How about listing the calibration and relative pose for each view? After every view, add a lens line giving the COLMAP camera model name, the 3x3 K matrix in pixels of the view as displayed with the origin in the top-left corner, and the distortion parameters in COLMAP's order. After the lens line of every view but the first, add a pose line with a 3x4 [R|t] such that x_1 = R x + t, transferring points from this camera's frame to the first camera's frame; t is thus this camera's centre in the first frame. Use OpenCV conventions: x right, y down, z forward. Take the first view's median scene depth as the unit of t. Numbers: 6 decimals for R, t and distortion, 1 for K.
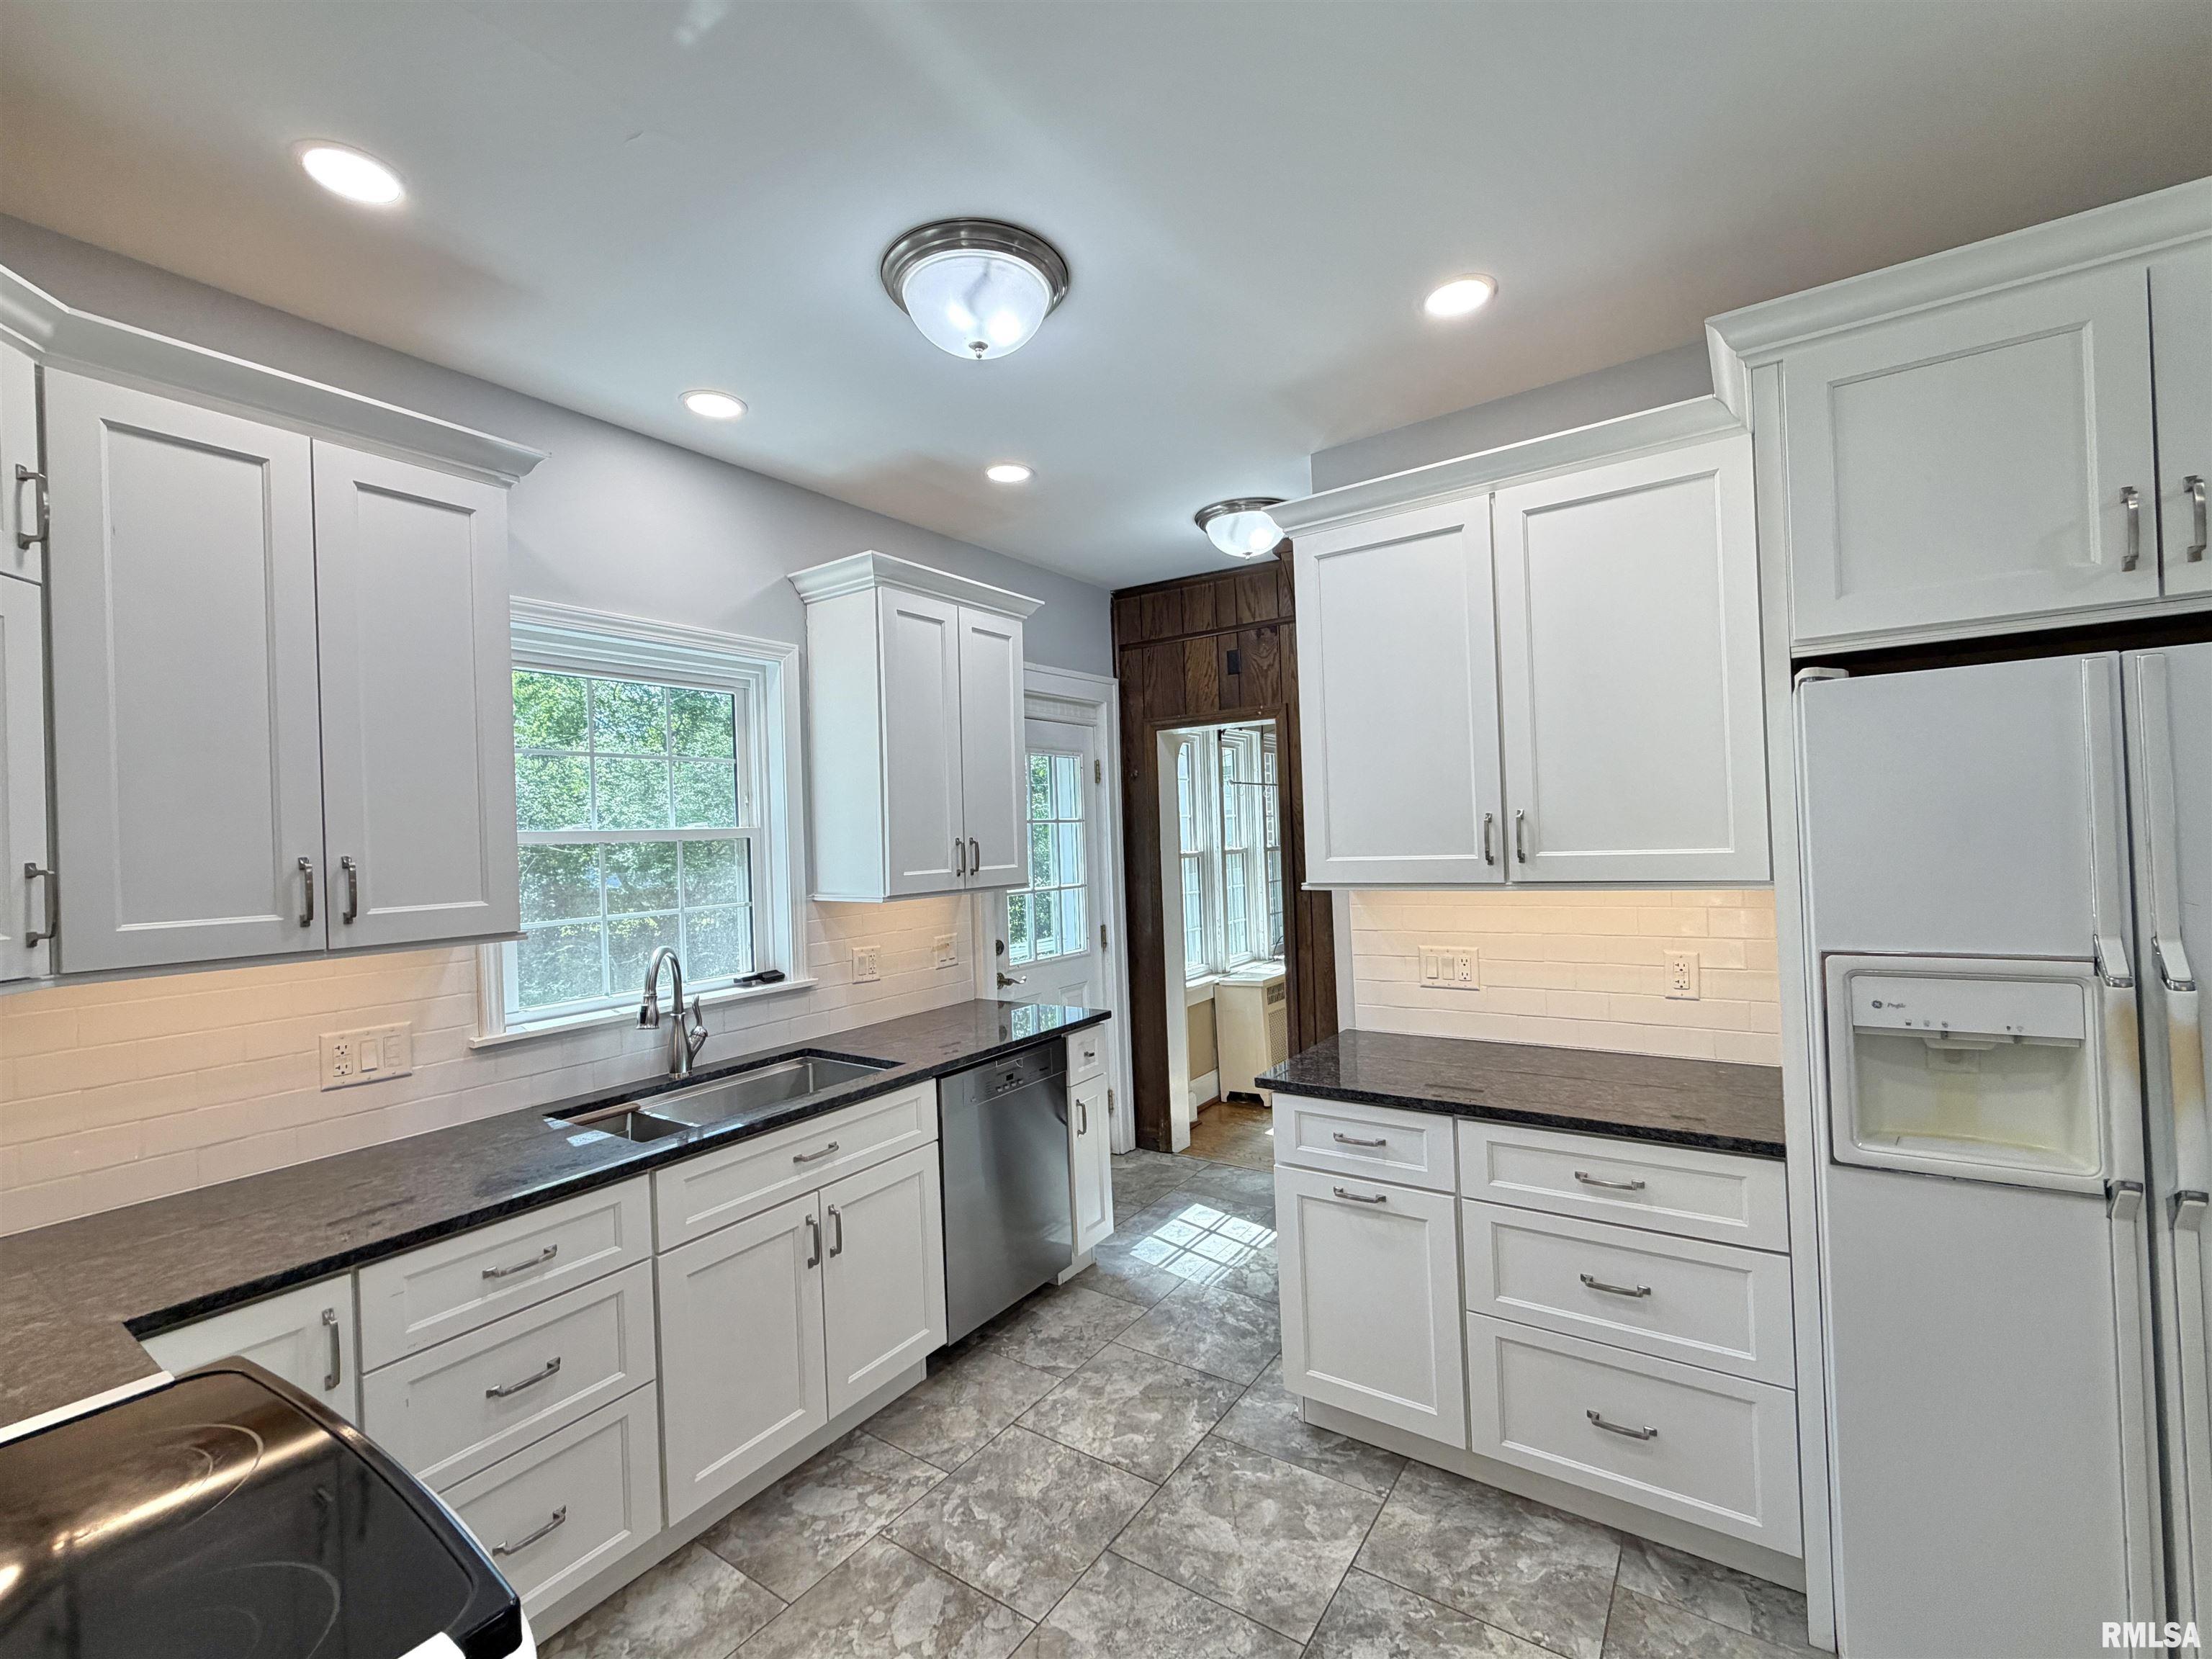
lens RADIAL K [[939.8, 0, 1106.0], [0, 939.8, 832.8], [0, 0, 1]] dist [0.000295, -0.000199]
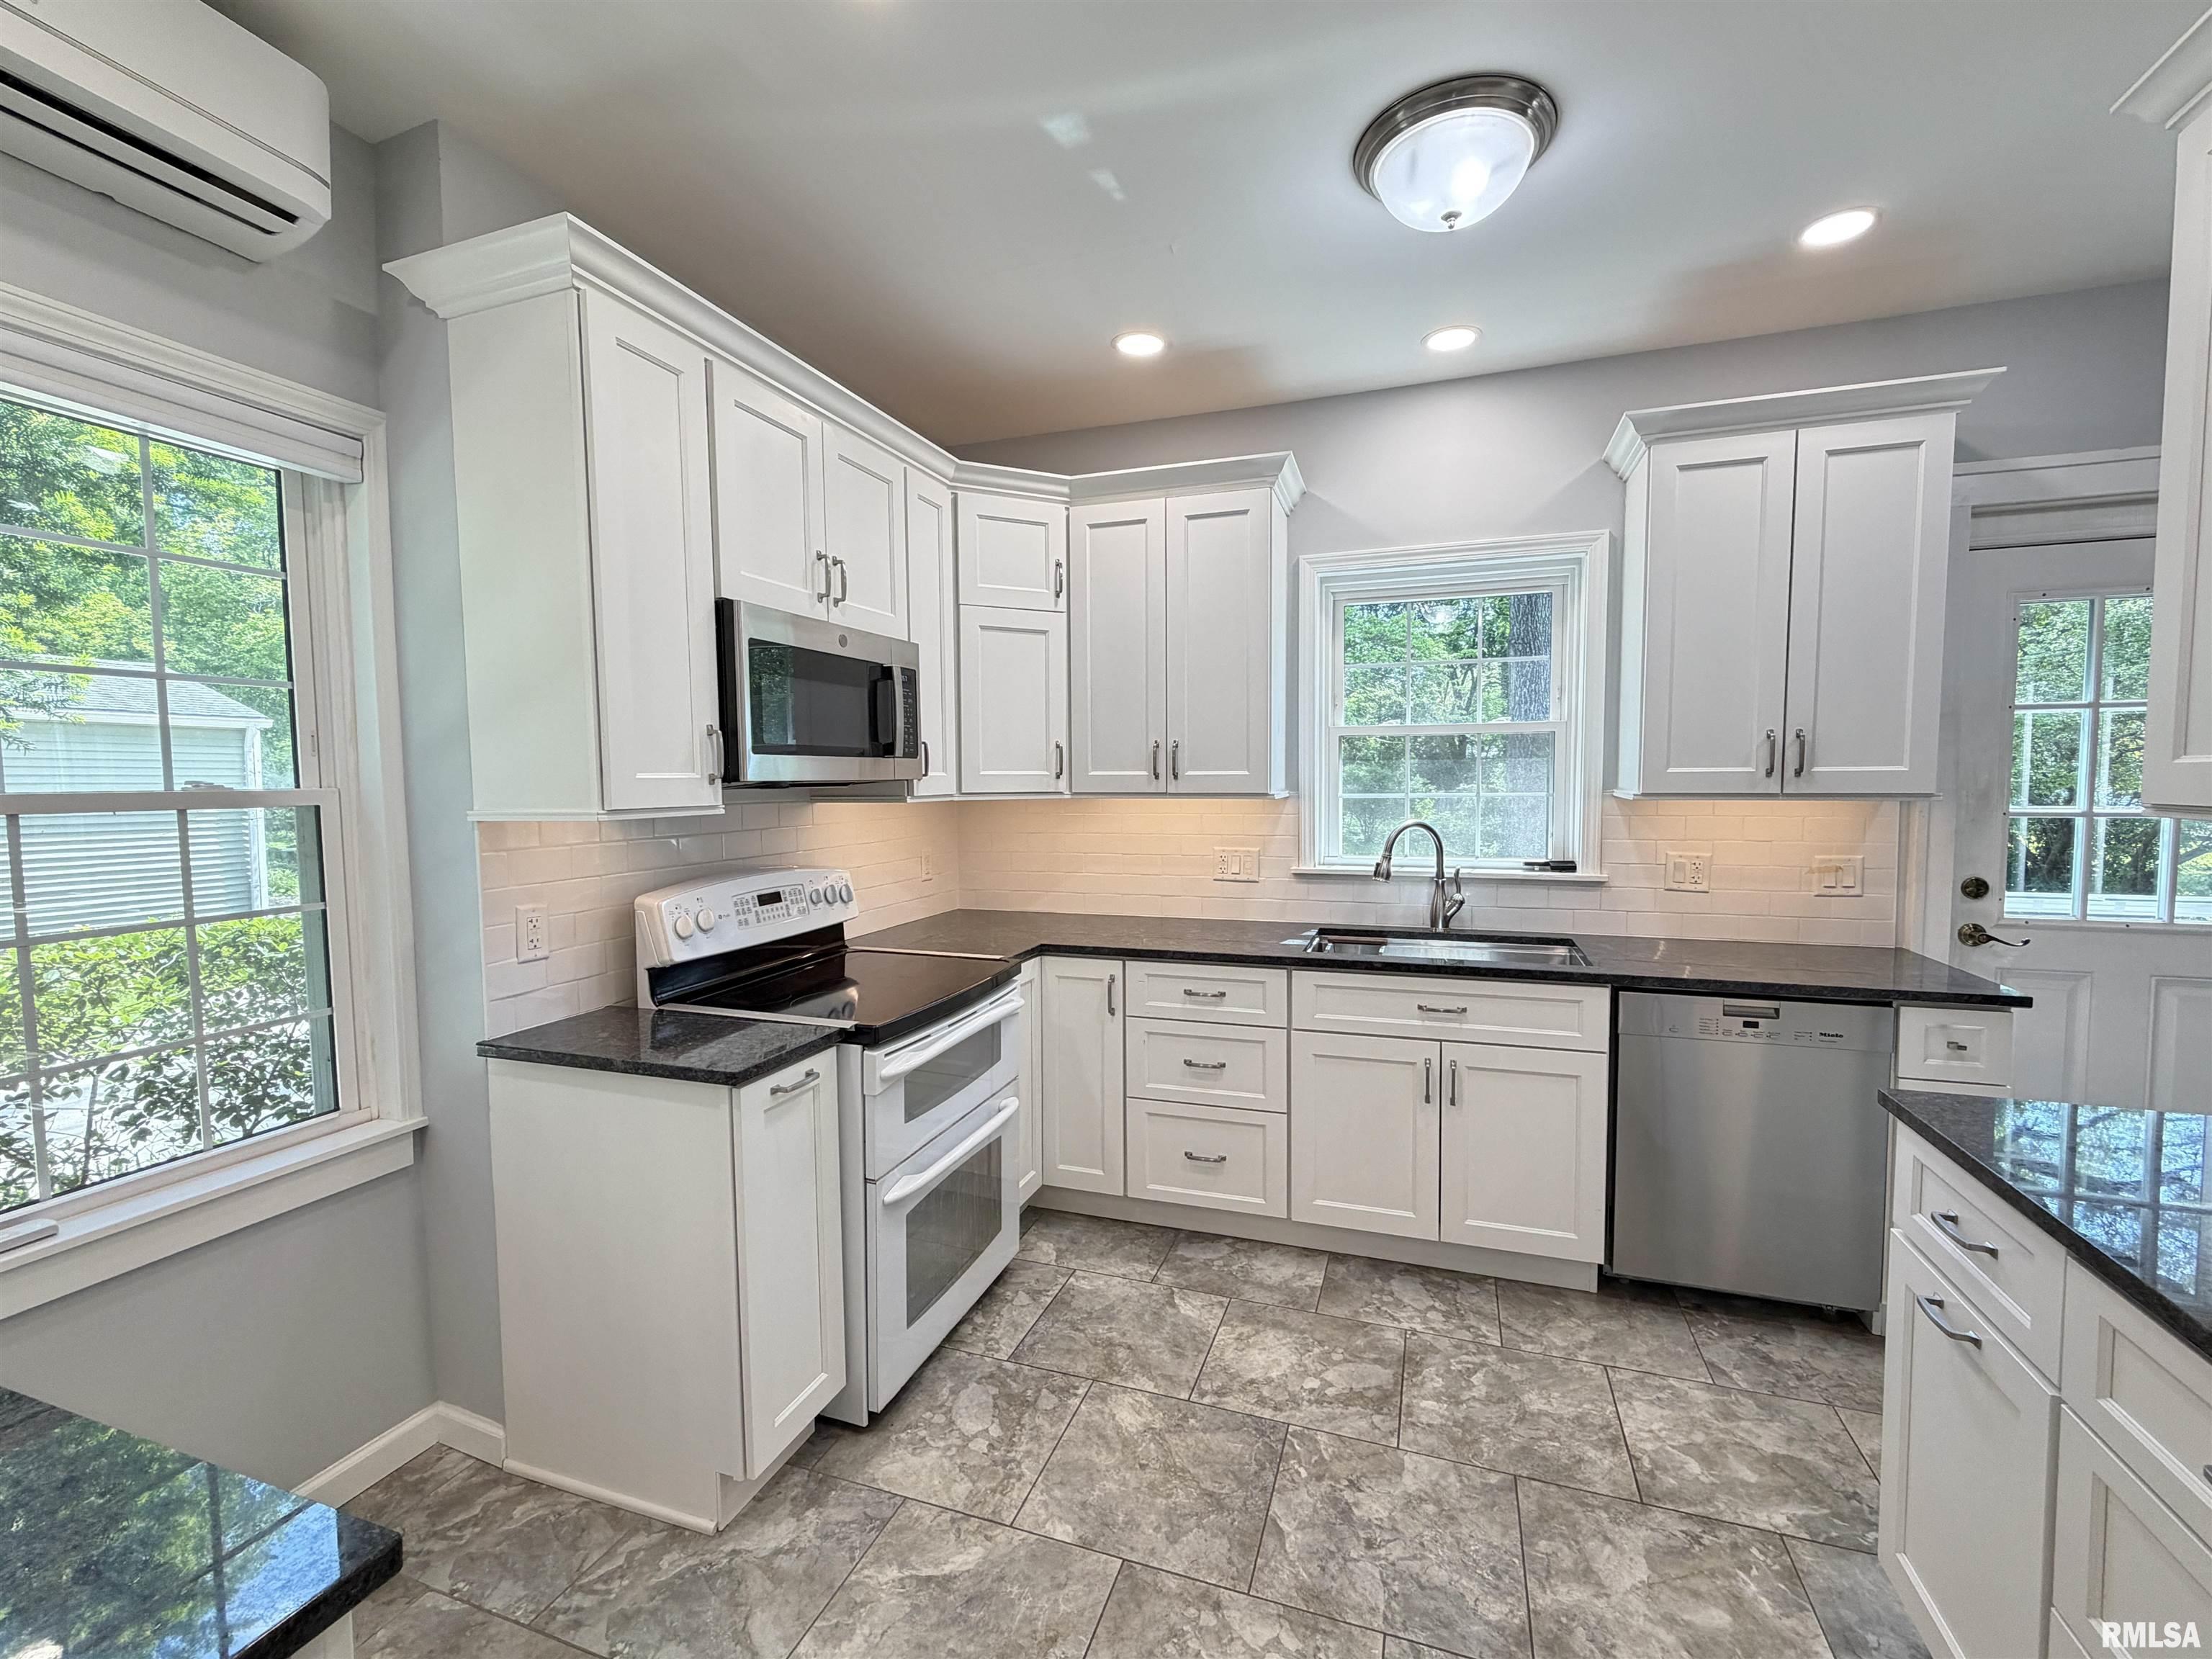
lens RADIAL K [[939.8, 0, 1108.4], [0, 939.8, 832.3], [0, 0, 1]] dist [0.000295, -0.000199]
pose [[0.264277, 0.096344, -0.959623, 0.683294], [0.001768, 0.994948, 0.100378, 0.015822], [0.964445, -0.028225, 0.262771, 0.340444]]
